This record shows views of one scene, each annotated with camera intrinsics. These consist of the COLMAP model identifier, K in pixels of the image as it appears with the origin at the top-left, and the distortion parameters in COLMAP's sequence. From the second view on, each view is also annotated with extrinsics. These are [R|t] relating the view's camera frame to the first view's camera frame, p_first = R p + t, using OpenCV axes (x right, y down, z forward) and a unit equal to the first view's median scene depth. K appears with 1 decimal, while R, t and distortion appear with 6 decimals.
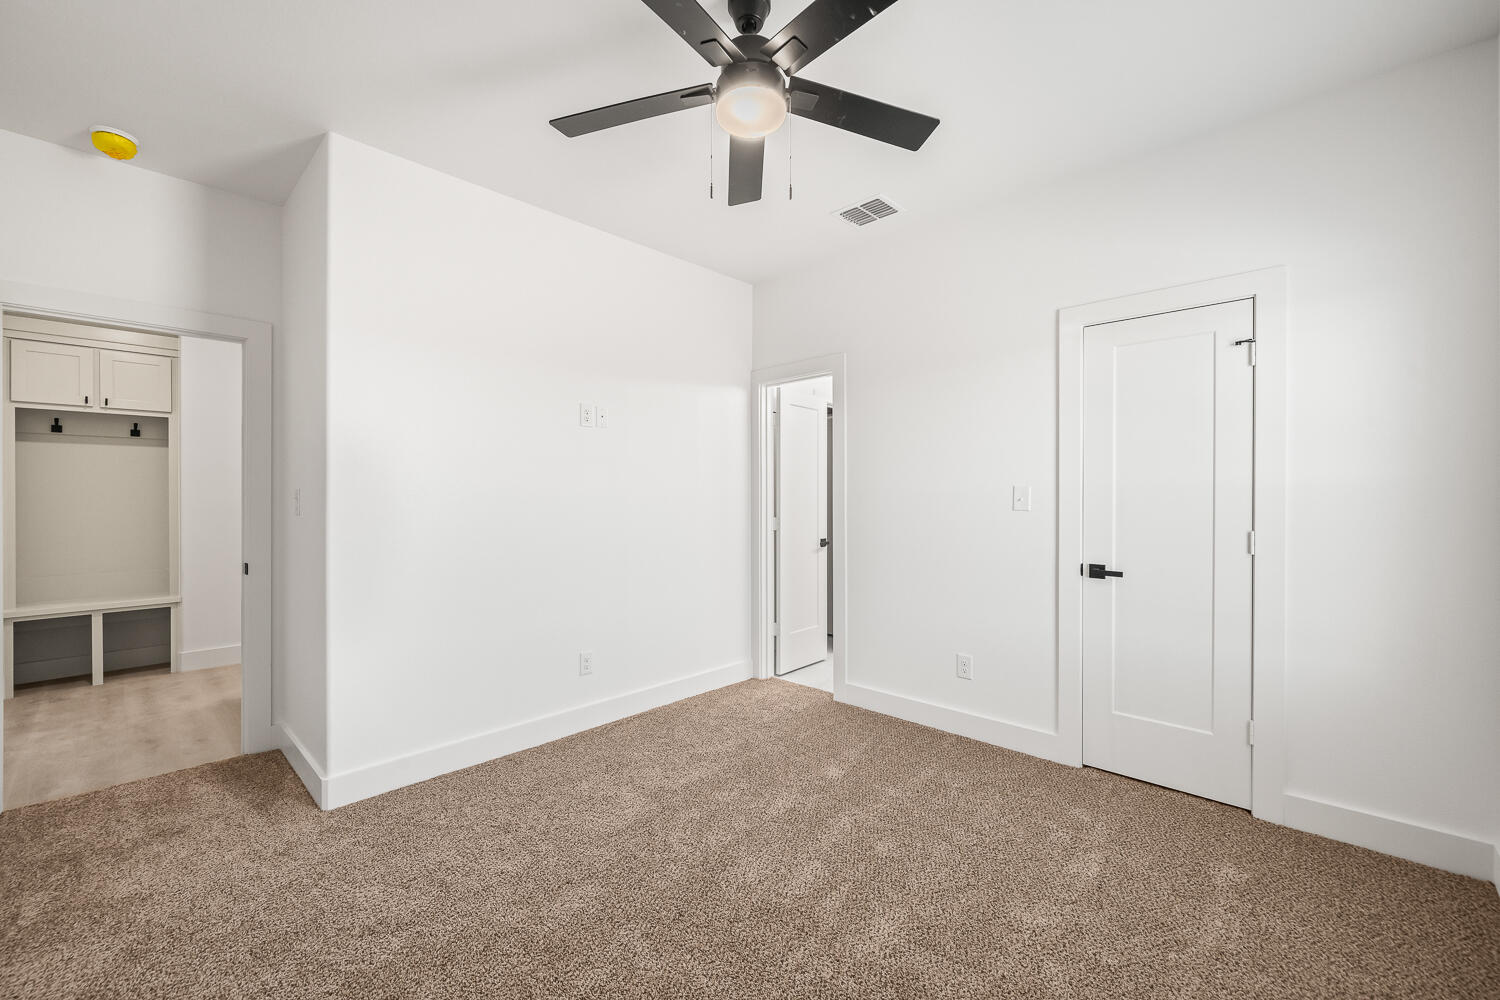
lens RADIAL K [[623.8, 0, 756.2], [0, 623.8, 498.4], [0, 0, 1]] dist [-0.002111, 0.001744]
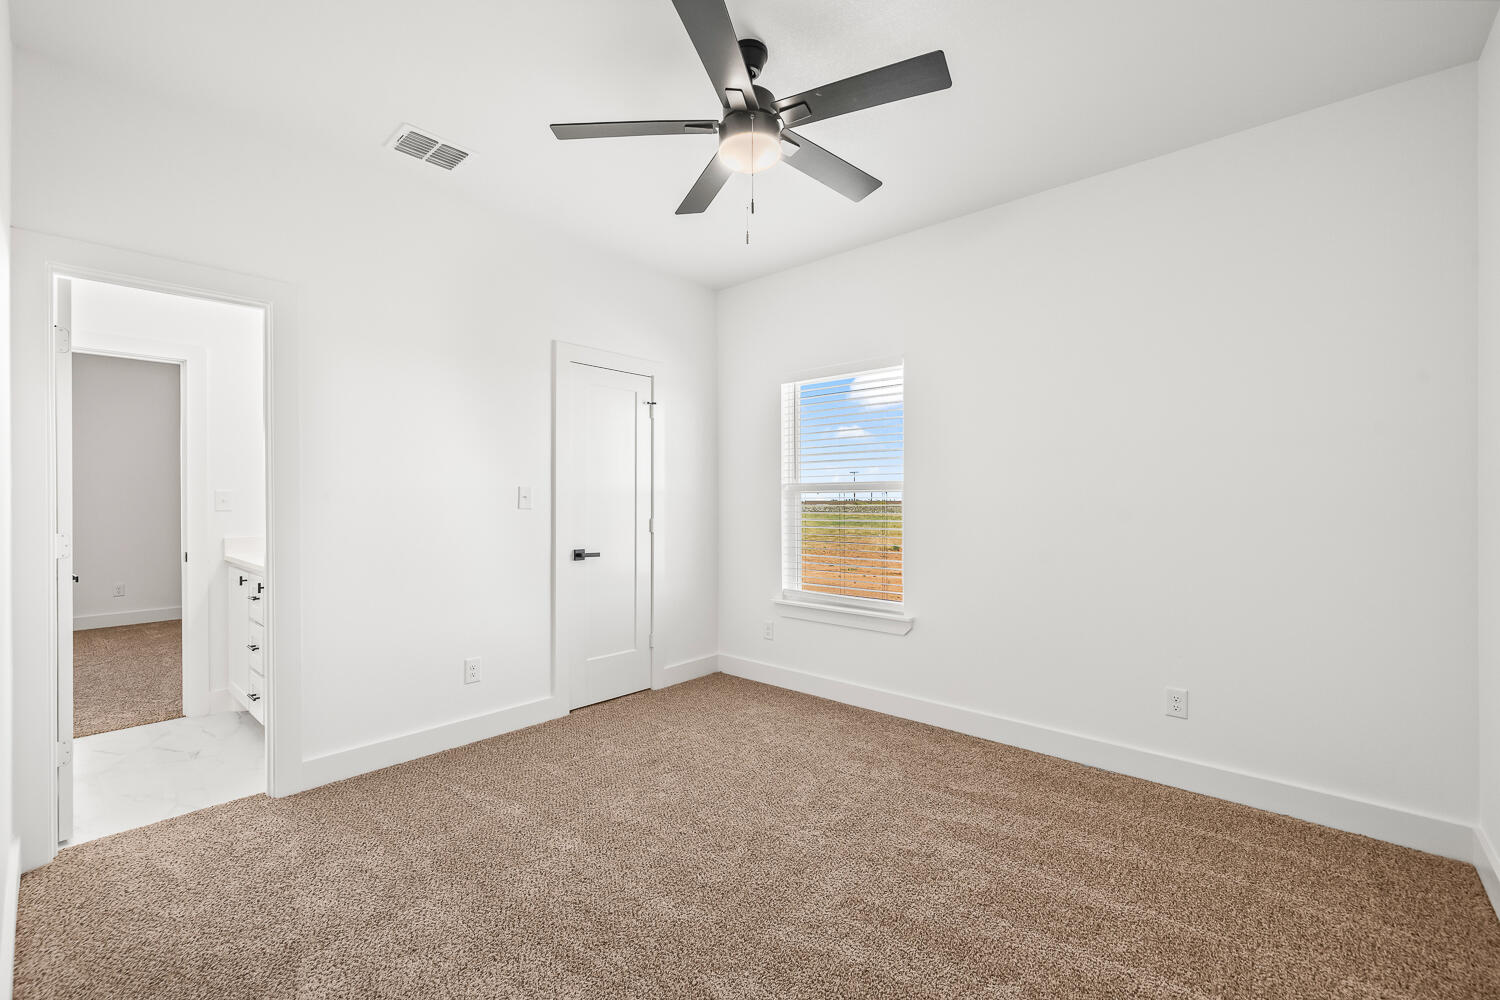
lens RADIAL K [[623.8, 0, 748.2], [0, 623.8, 501.5], [0, 0, 1]] dist [-0.002111, 0.001744]
pose [[-0.030318, 0.001013, 0.999540, -0.725028], [0.002010, 0.999998, -0.000953, 0.008552], [-0.999538, 0.001980, -0.030320, 0.666025]]
